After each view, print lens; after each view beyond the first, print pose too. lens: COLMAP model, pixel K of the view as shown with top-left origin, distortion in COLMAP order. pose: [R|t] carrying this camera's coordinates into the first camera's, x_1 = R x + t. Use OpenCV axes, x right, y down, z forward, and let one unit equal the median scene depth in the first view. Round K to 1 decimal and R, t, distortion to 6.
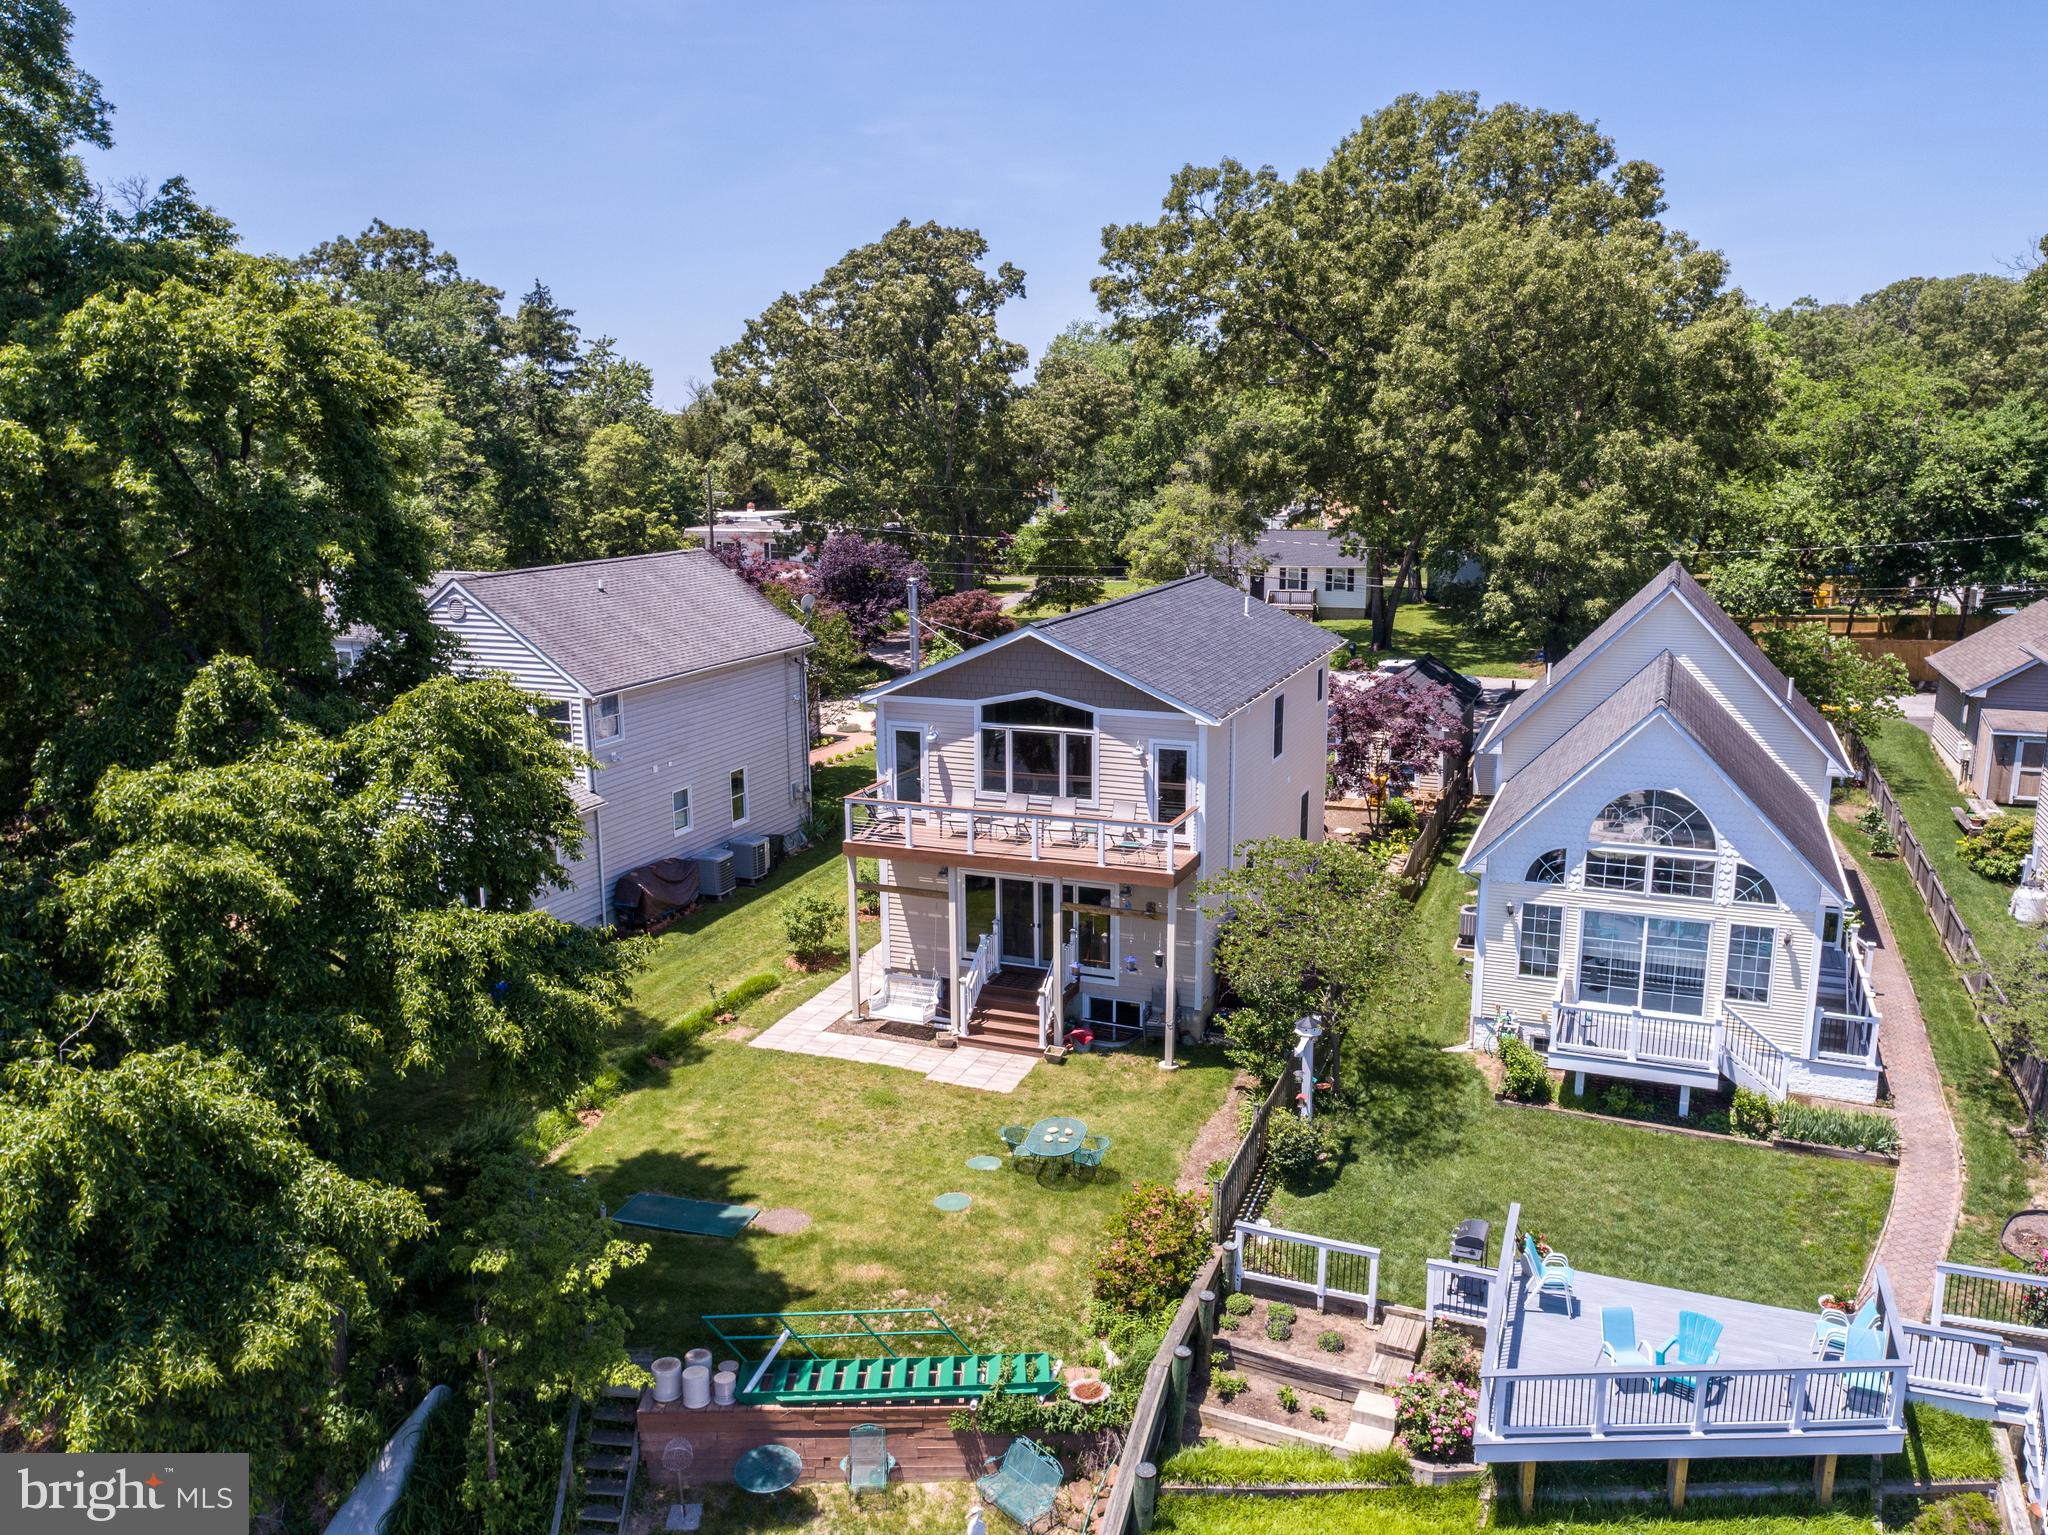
lens RADIAL K [[1545.3, 0, 1018.5], [0, 1545.3, 773.3], [0, 0, 1]] dist [-0.009428, 0.002639]
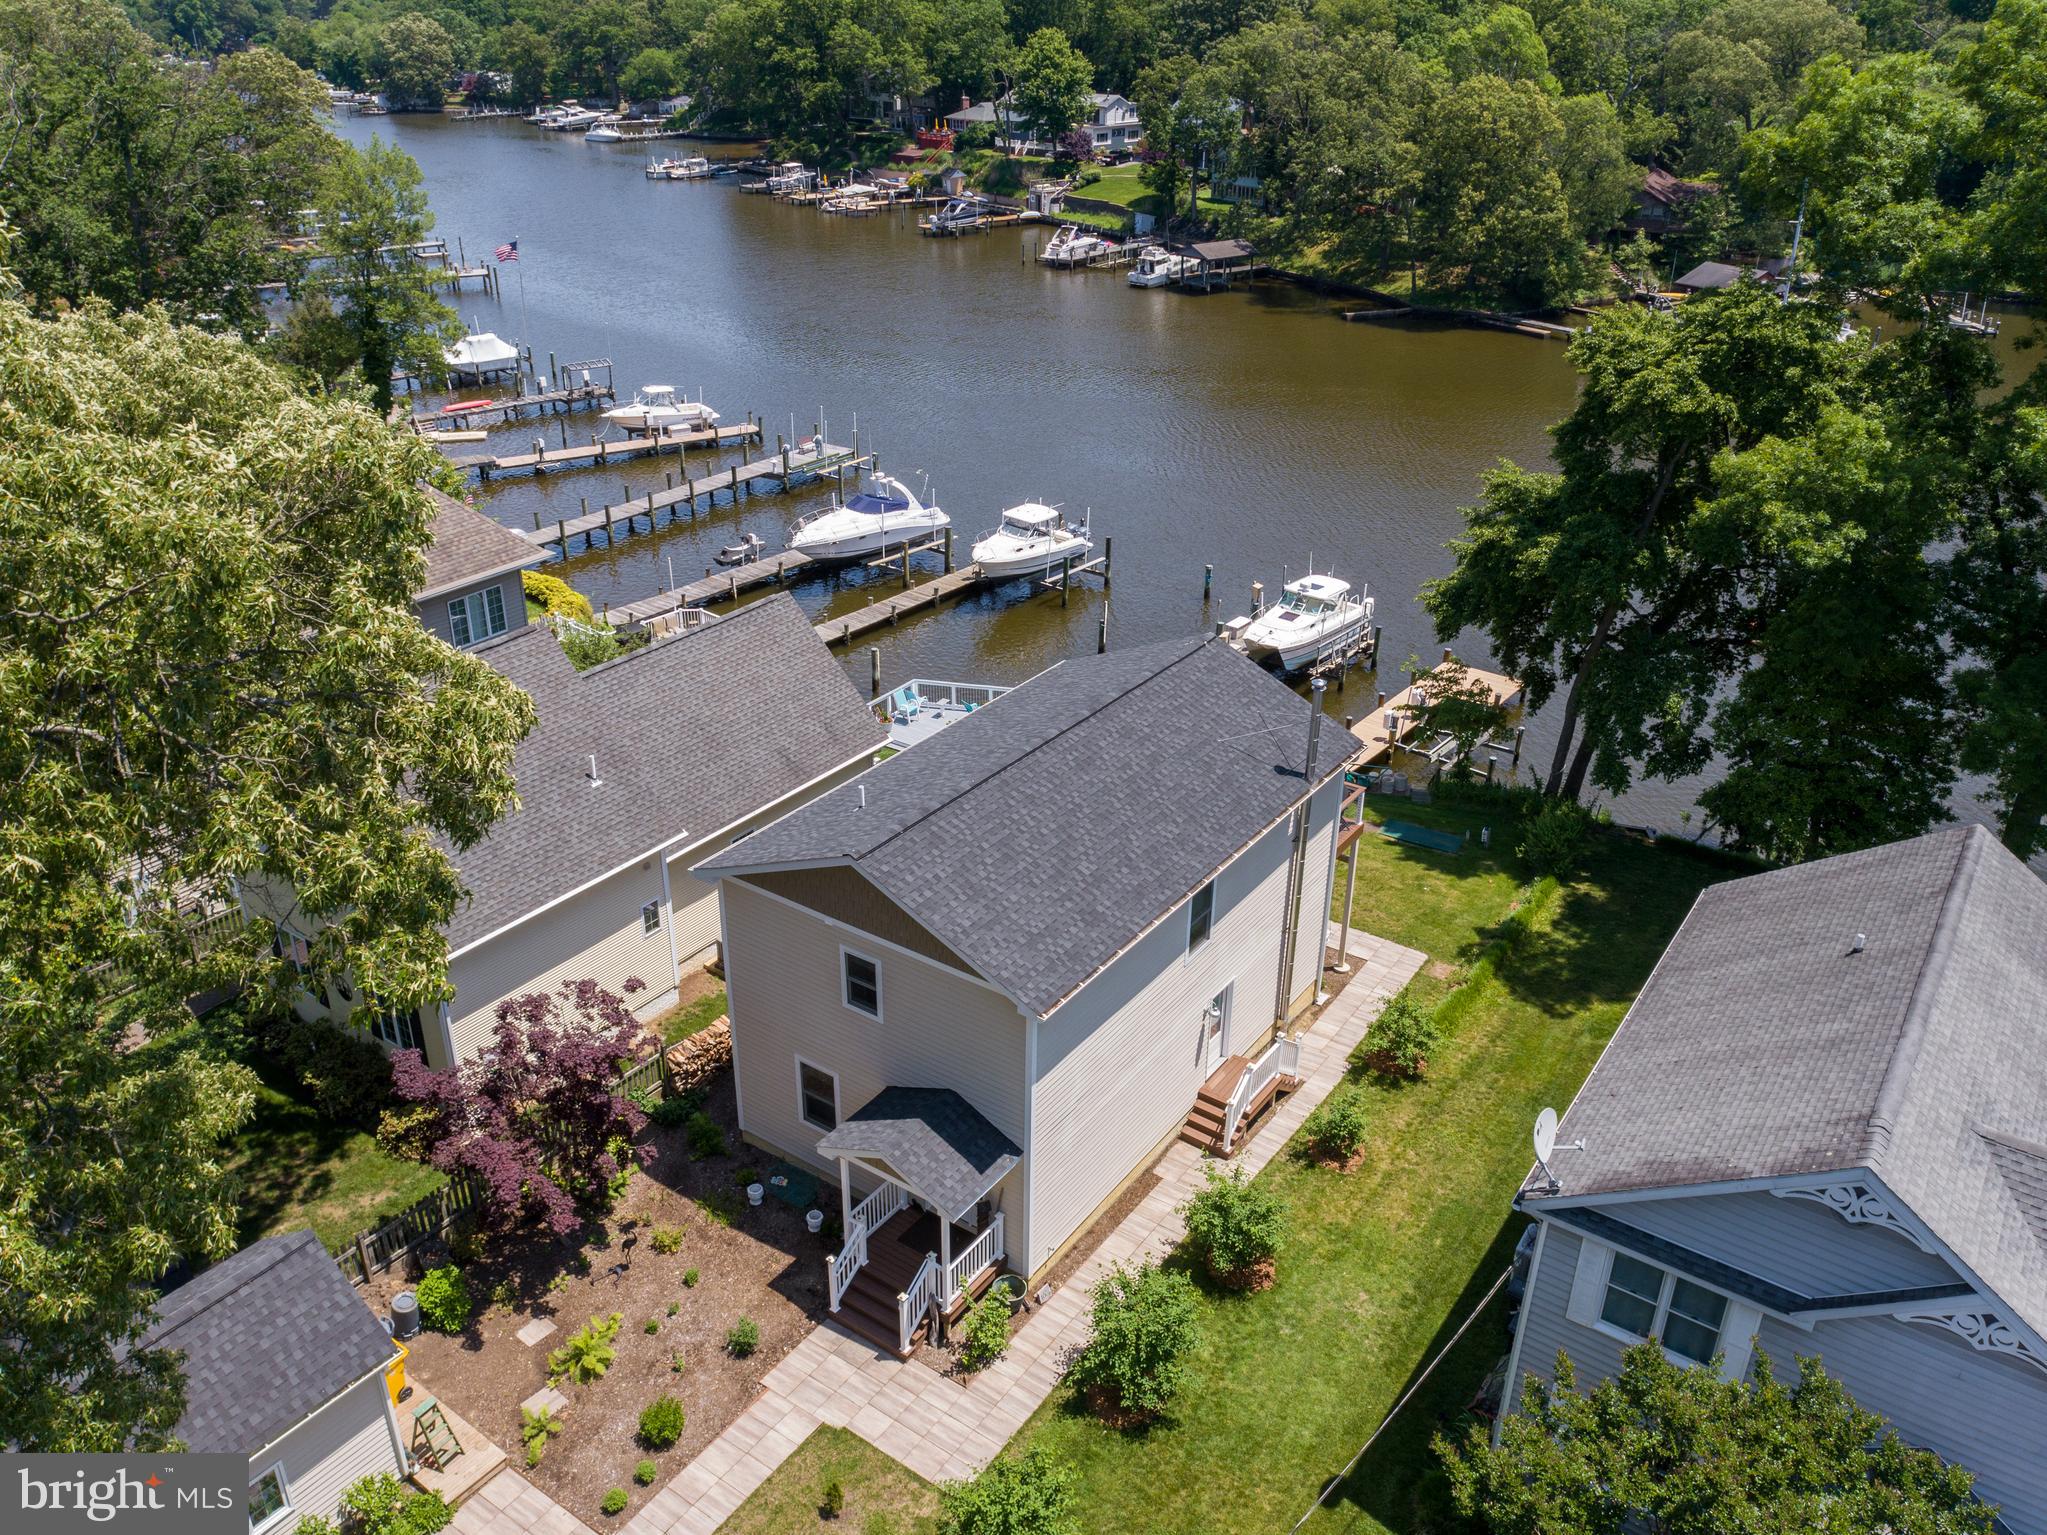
lens RADIAL K [[1589.2, 0, 1022.9], [0, 1589.2, 753.3], [0, 0, 1]] dist [-0.009889, 0.006498]
pose [[-0.976420, -0.097900, 0.192403, -0.091580], [0.042087, 0.787827, 0.614457, -0.754577], [-0.211735, 0.608067, -0.765130, 1.984356]]
